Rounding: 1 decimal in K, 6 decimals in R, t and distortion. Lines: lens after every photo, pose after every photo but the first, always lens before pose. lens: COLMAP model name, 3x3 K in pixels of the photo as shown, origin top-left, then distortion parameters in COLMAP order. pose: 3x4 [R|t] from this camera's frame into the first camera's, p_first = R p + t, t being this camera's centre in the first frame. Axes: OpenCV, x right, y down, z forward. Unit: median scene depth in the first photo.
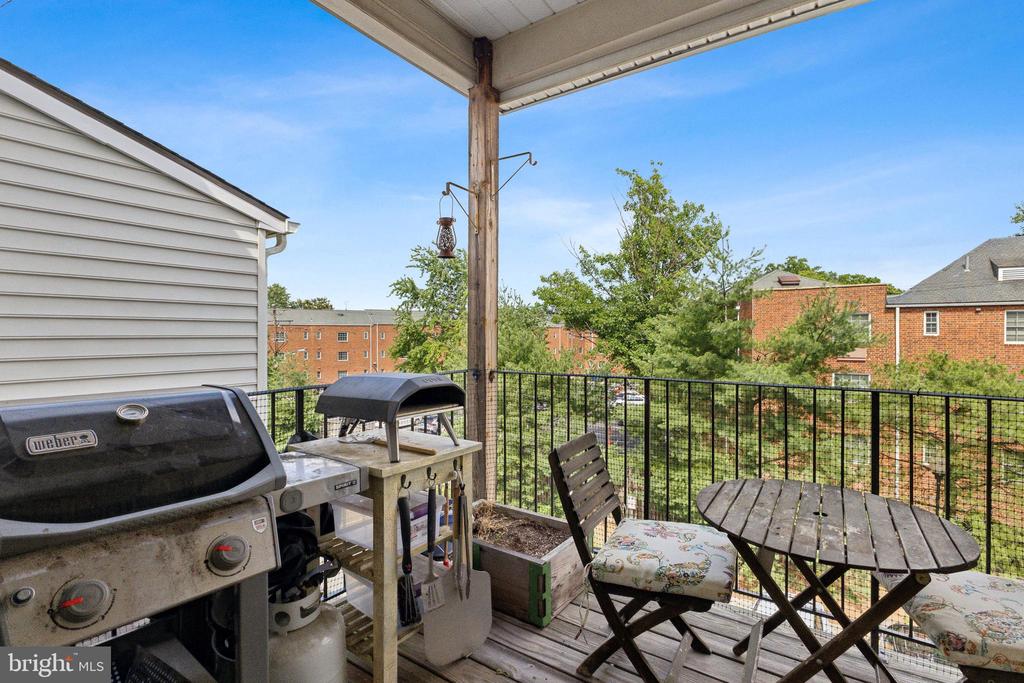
lens RADIAL K [[475.0, 0, 514.2], [0, 475.0, 332.4], [0, 0, 1]] dist [-0.019850, -0.000207]
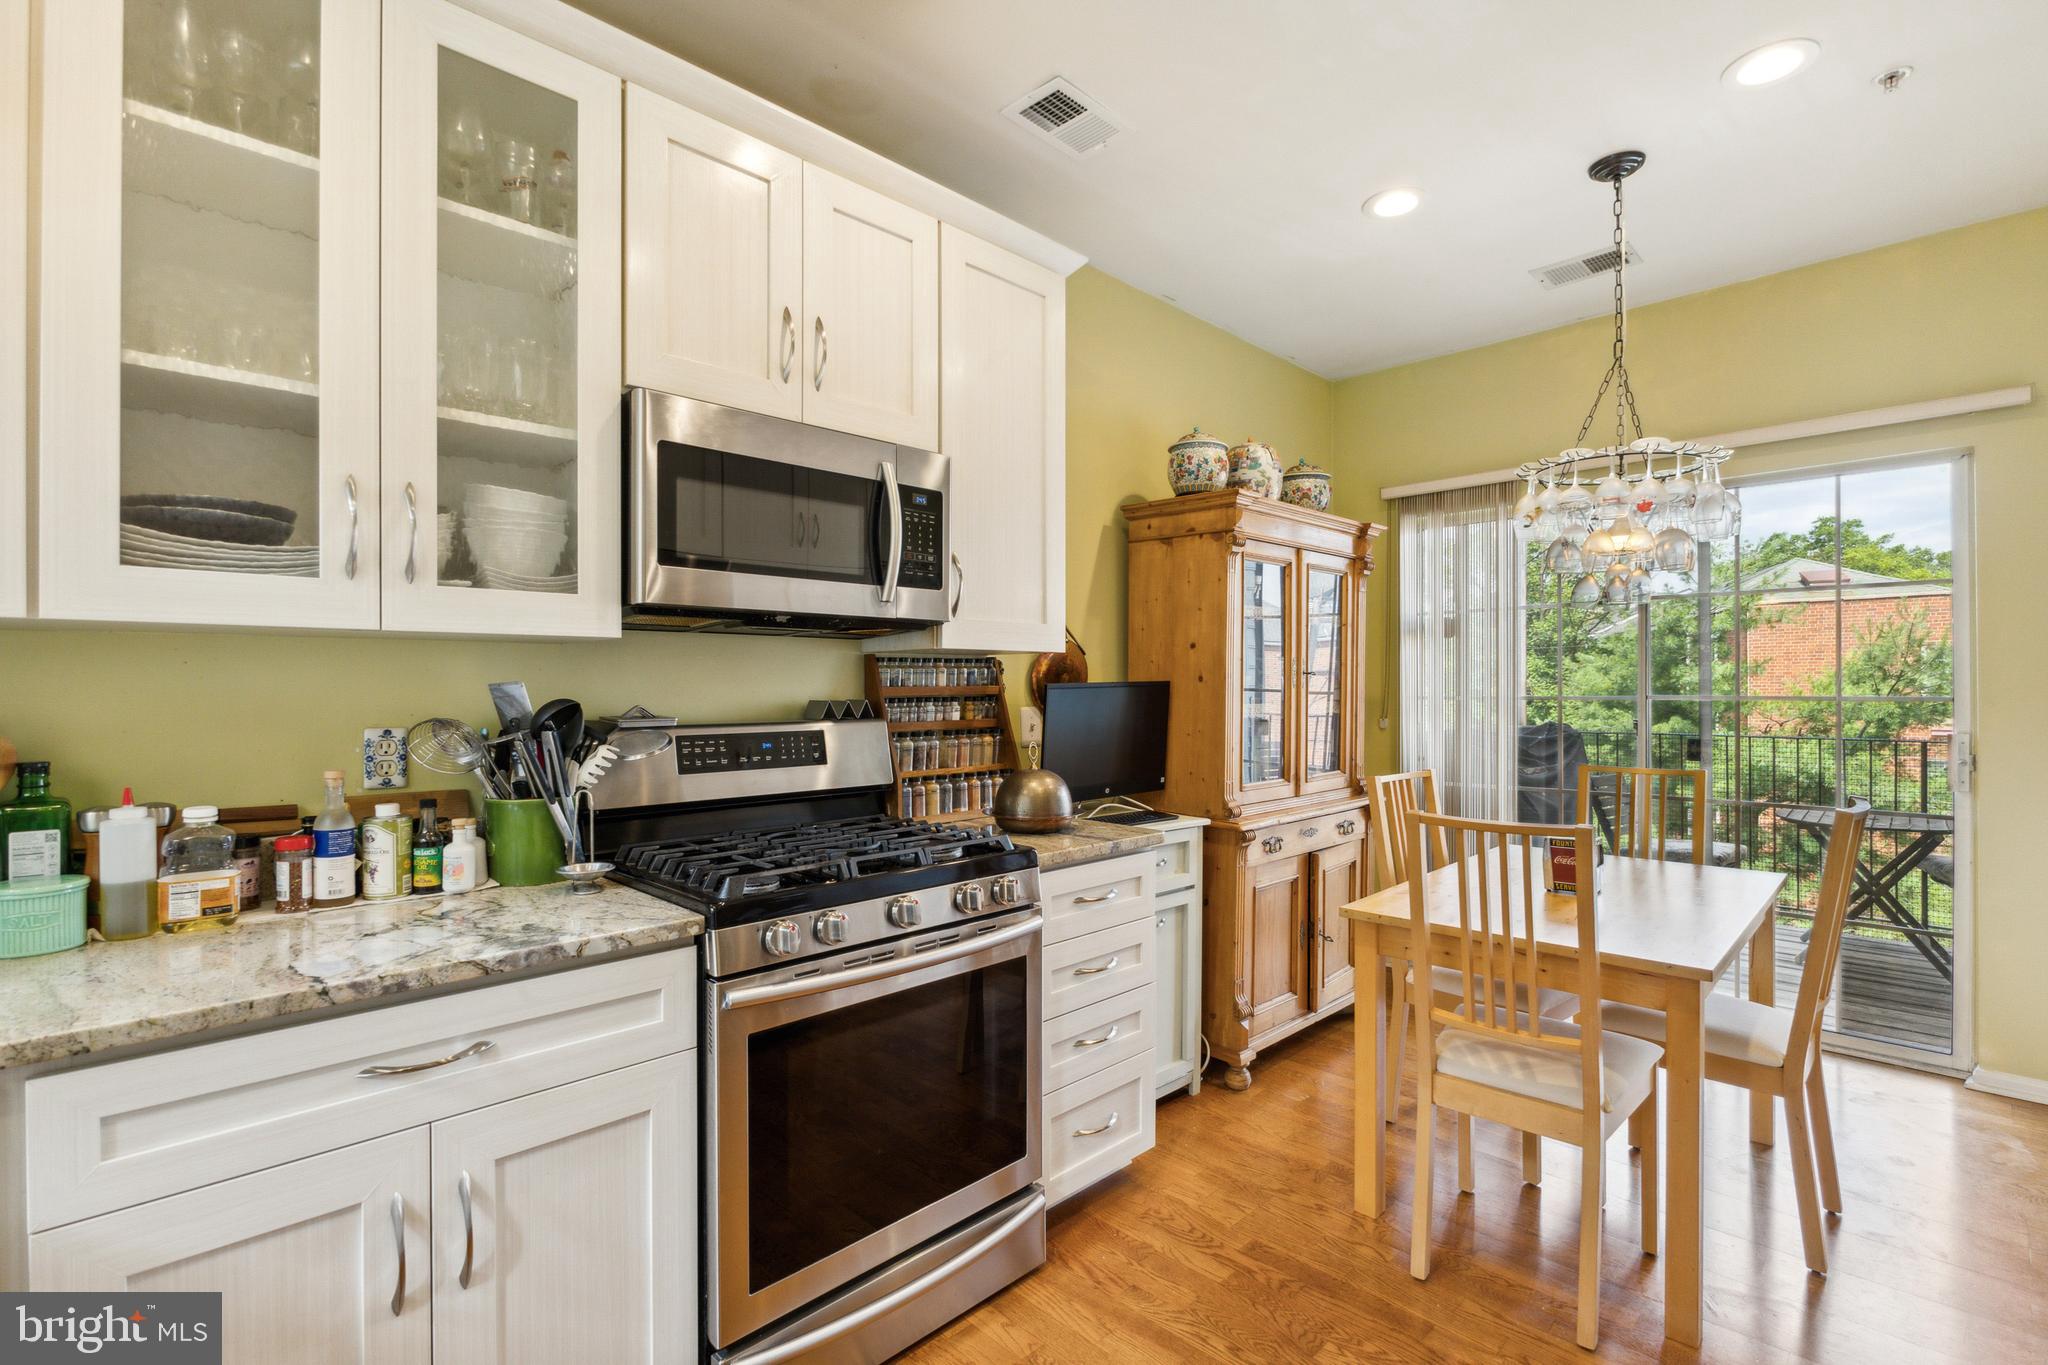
lens RADIAL K [[950.1, 0, 1020.9], [0, 950.1, 703.2], [0, 0, 1]] dist [-0.019850, -0.000207]
pose [[0.984839, -0.002231, -0.173455, -0.175802], [0.005436, 0.999823, 0.018004, -0.001211], [0.173384, -0.018674, 0.984677, -0.267536]]
